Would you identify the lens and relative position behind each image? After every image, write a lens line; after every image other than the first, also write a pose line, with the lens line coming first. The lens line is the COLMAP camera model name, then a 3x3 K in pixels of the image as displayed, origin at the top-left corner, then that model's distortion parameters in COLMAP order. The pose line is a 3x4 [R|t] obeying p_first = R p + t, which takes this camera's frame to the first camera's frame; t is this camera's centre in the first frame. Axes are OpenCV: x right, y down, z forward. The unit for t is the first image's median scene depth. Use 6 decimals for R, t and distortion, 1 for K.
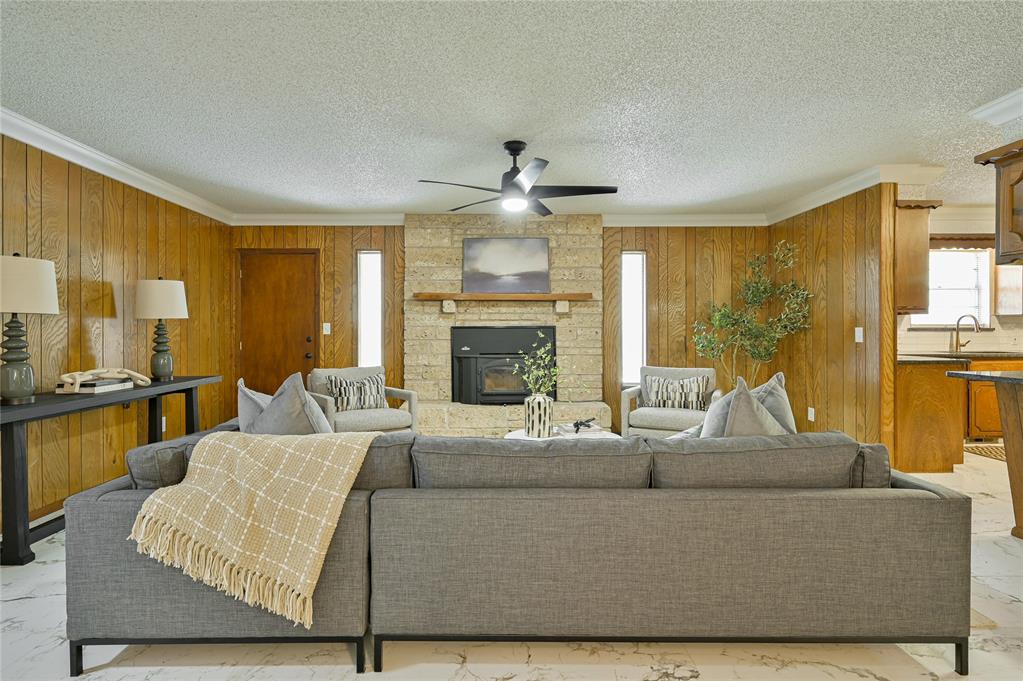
lens RADIAL K [[499.4, 0, 490.2], [0, 499.4, 330.7], [0, 0, 1]] dist [-0.001096, -0.000357]
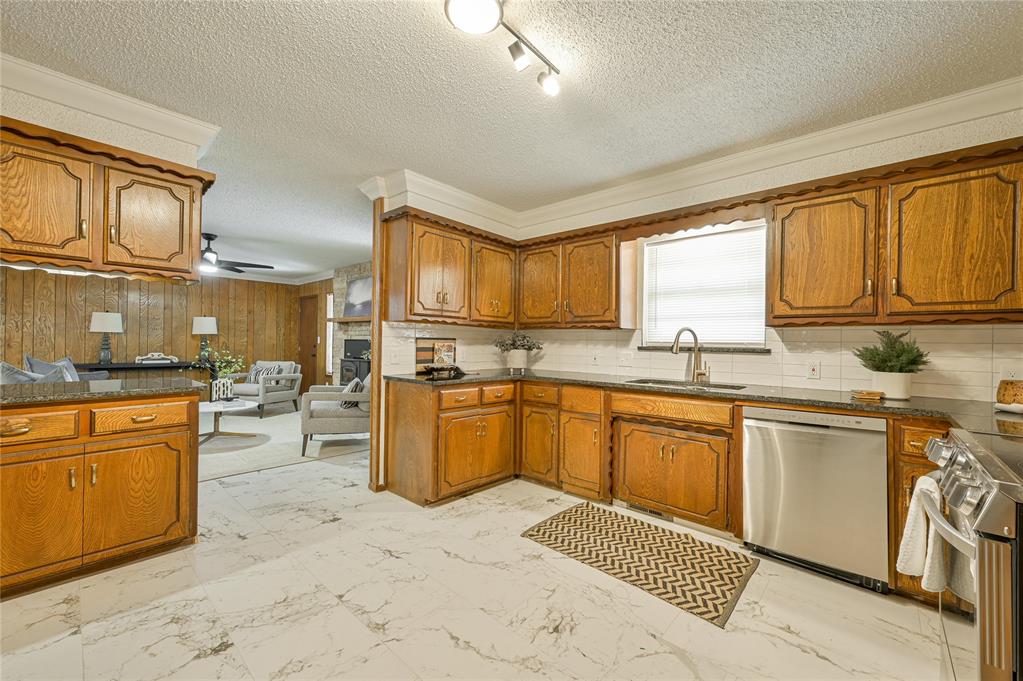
lens RADIAL K [[404.8, 0, 511.5], [0, 404.8, 340.5], [0, 0, 1]] dist [0.002422, -0.000121]
pose [[0.739441, 0.010110, -0.673145, 1.136182], [-0.017159, 0.999845, -0.003832, -0.008802], [0.673003, 0.014384, 0.739500, 0.425790]]
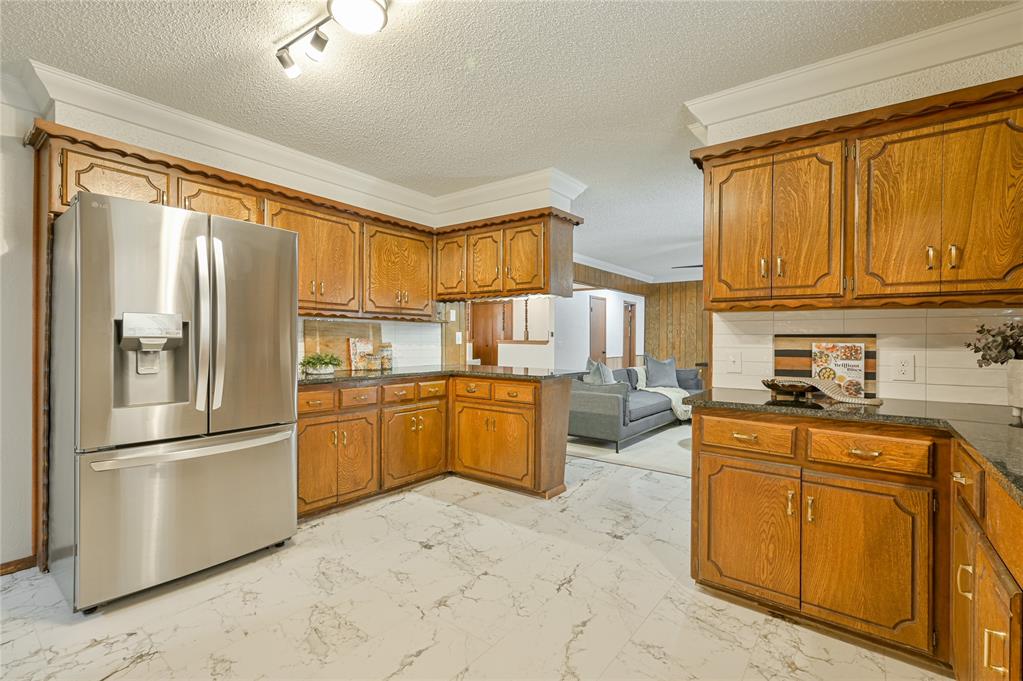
lens RADIAL K [[452.0, 0, 511.5], [0, 452.0, 340.5], [0, 0, 1]] dist [-0.002173, 0.000105]
pose [[-0.610757, -0.000513, -0.791818, 1.113921], [-0.008056, 0.999952, 0.005566, -0.007516], [0.791777, 0.009779, -0.610732, 0.858204]]
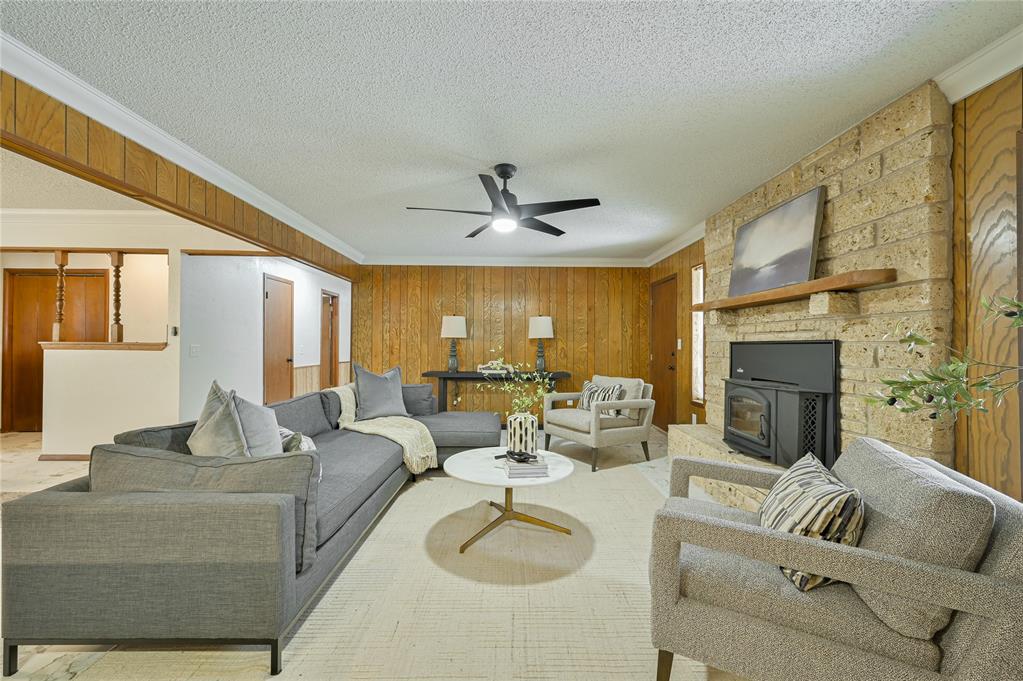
lens RADIAL K [[404.8, 0, 511.5], [0, 404.8, 340.5], [0, 0, 1]] dist [0.002422, -0.000121]
pose [[0.011534, -0.008572, -0.999897, 0.569806], [-0.007476, 0.999935, -0.008658, -0.002237], [0.999906, 0.007575, 0.011469, 0.639776]]
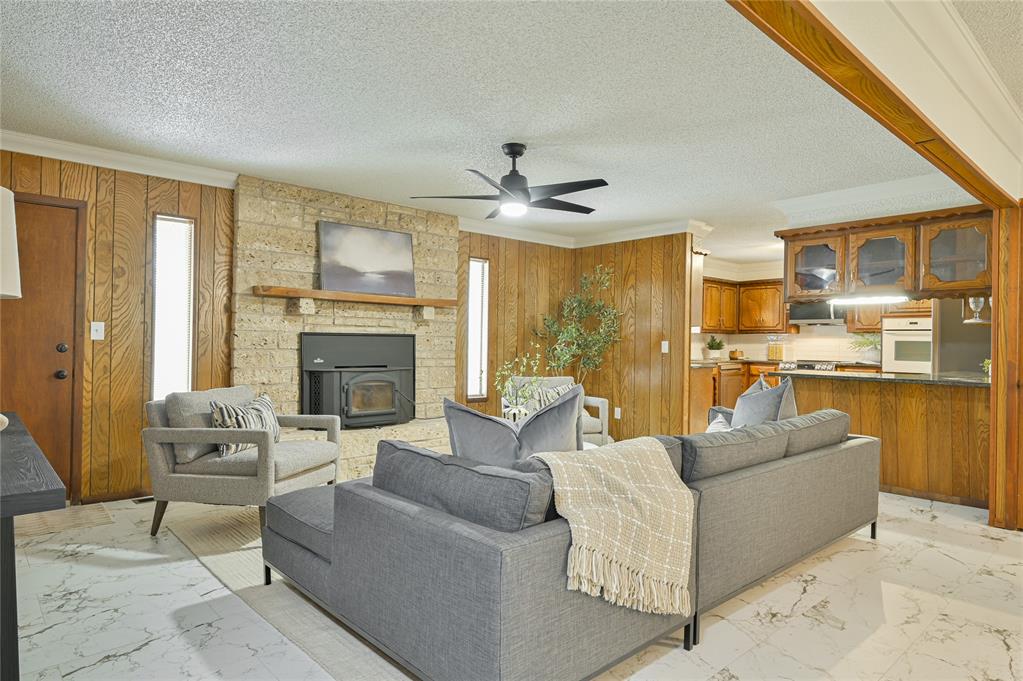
lens RADIAL K [[607.5, 0, 511.5], [0, 607.5, 340.5], [0, 0, 1]] dist [-0.001678, 0.000029]
pose [[0.739223, 0.014177, 0.673312, -0.469032], [-0.015374, 0.999873, -0.004174, 0.003179], [-0.673285, -0.007266, 0.739347, 0.087410]]
